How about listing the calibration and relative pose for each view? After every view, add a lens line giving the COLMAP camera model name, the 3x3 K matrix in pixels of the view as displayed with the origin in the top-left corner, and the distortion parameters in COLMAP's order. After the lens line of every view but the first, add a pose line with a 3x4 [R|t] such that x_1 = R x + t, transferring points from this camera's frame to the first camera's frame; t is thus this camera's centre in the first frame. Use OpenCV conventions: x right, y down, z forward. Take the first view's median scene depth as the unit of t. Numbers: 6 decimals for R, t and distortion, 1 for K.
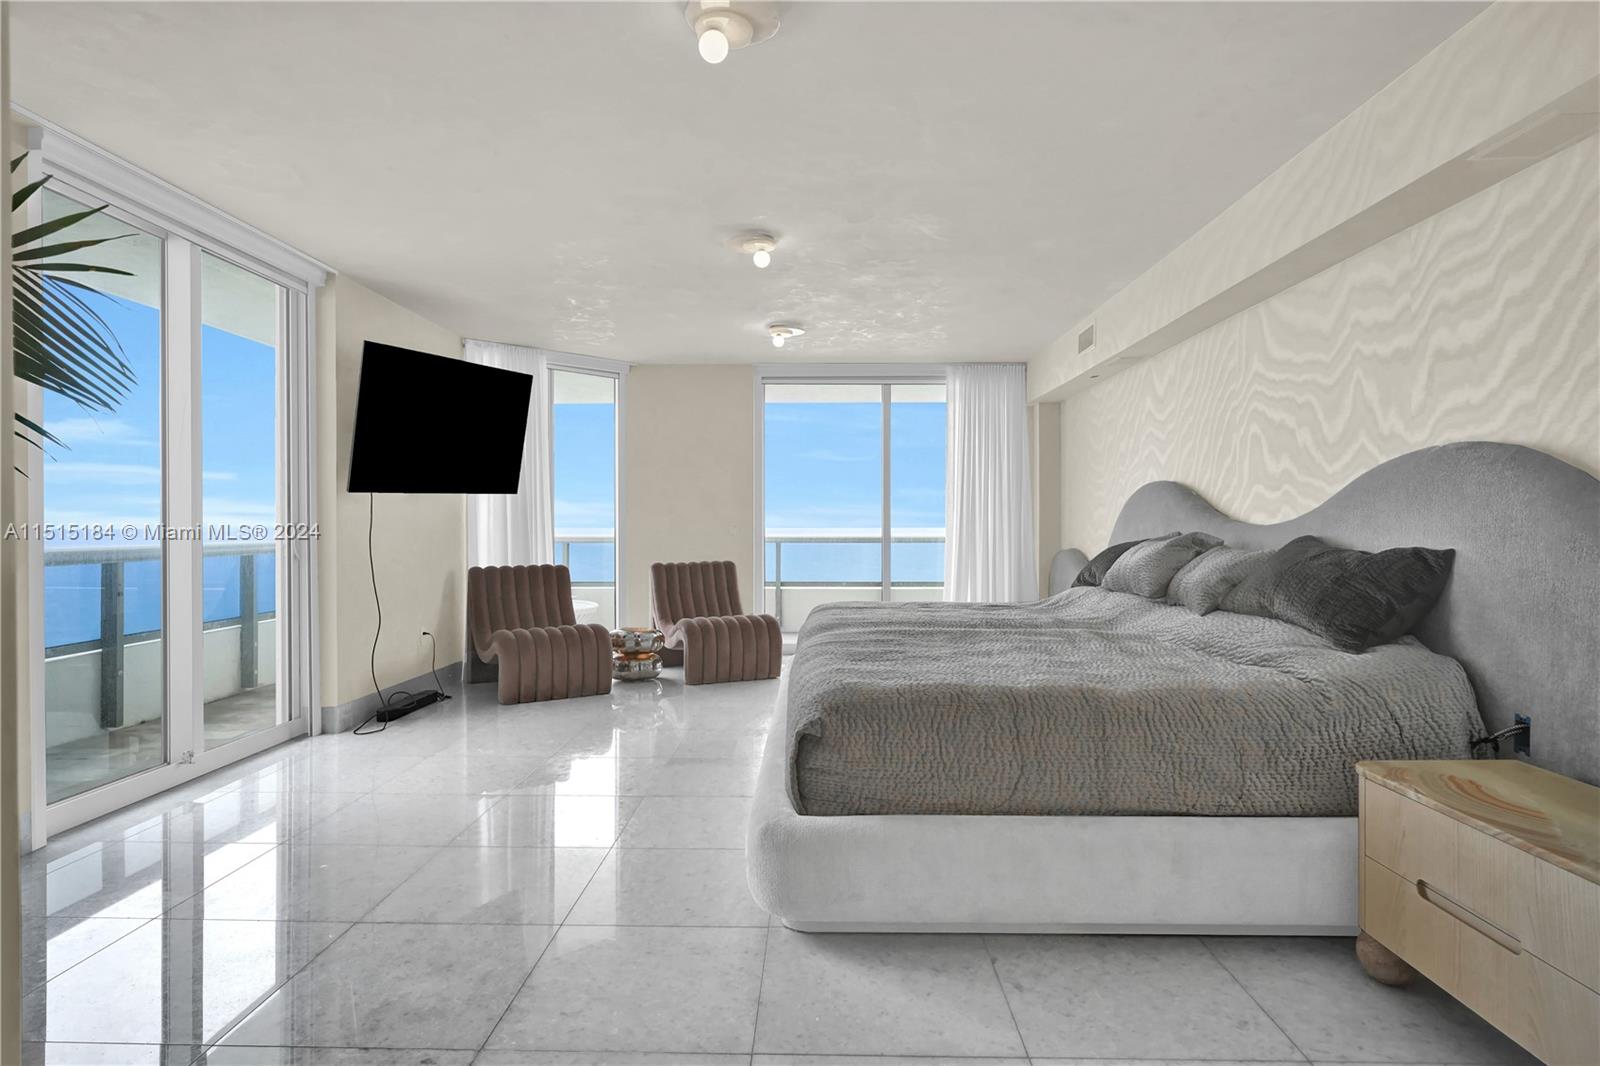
lens RADIAL K [[889.2, 0, 800.0], [0, 889.2, 531.1], [0, 0, 1]] dist [-0.003728, 0.001746]
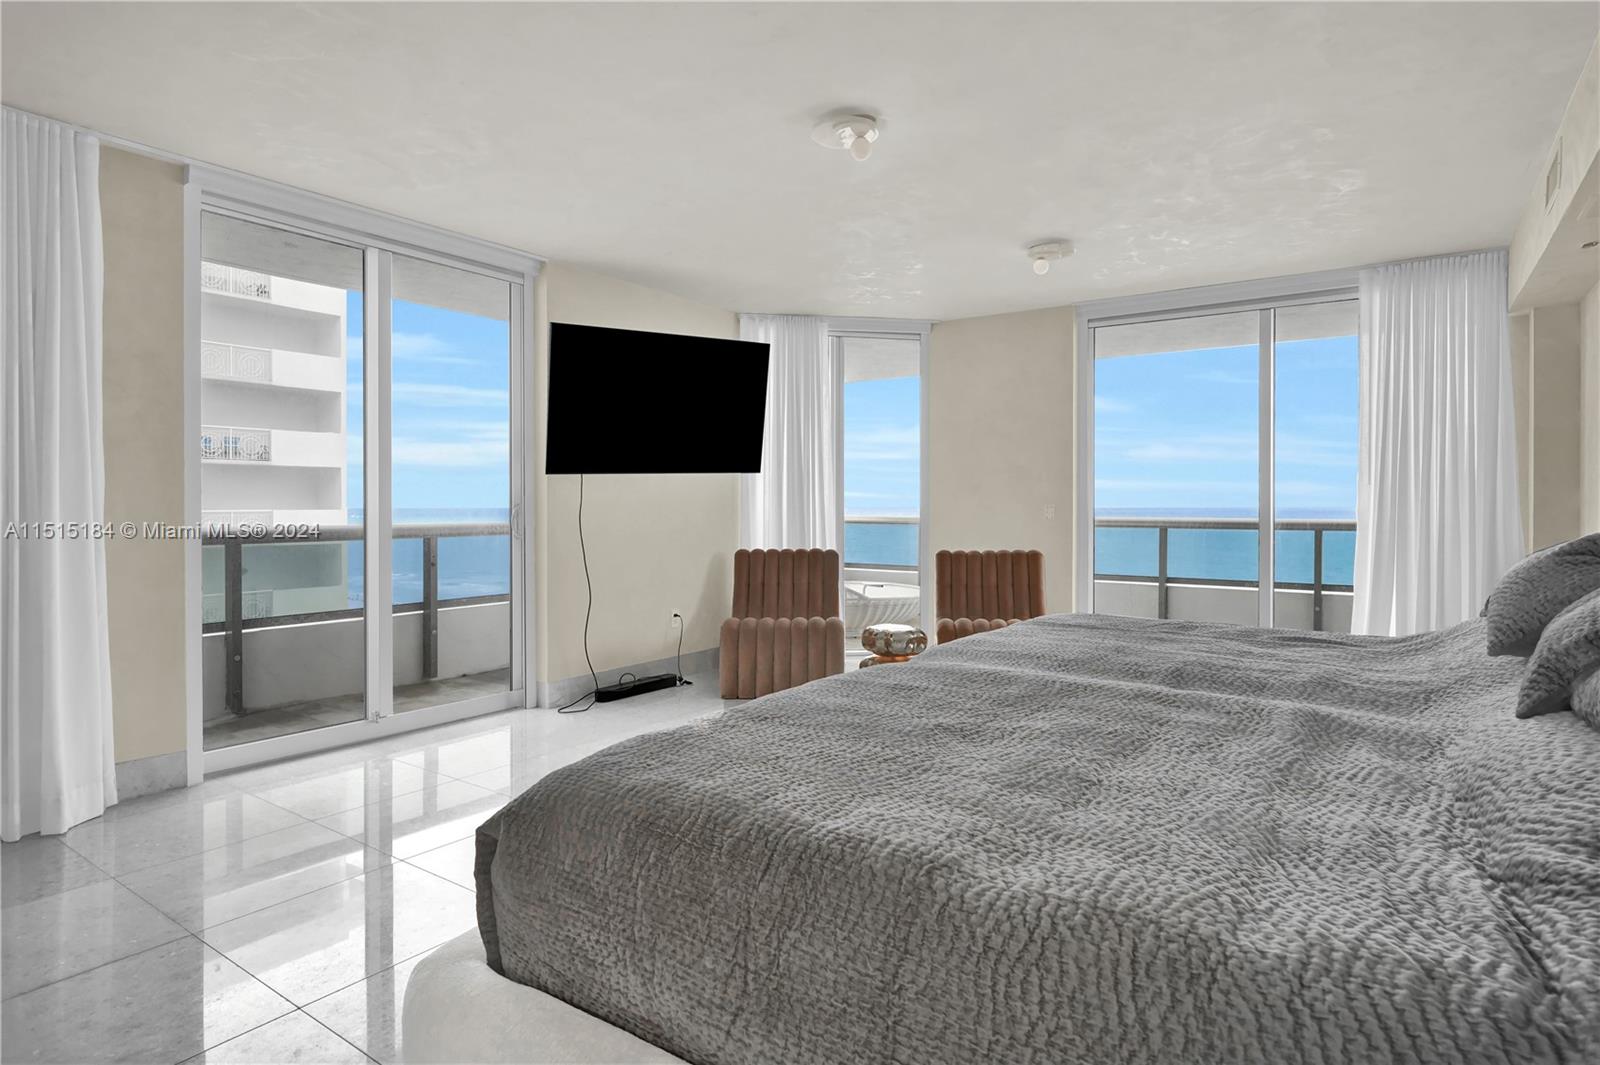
lens RADIAL K [[889.2, 0, 784.9], [0, 889.2, 507.2], [0, 0, 1]] dist [-0.003728, 0.001746]
pose [[0.824091, 0.004384, -0.566440, 0.239934], [-0.005785, 0.999983, -0.000677, -0.005255], [0.566427, 0.003835, 0.824103, 0.257171]]
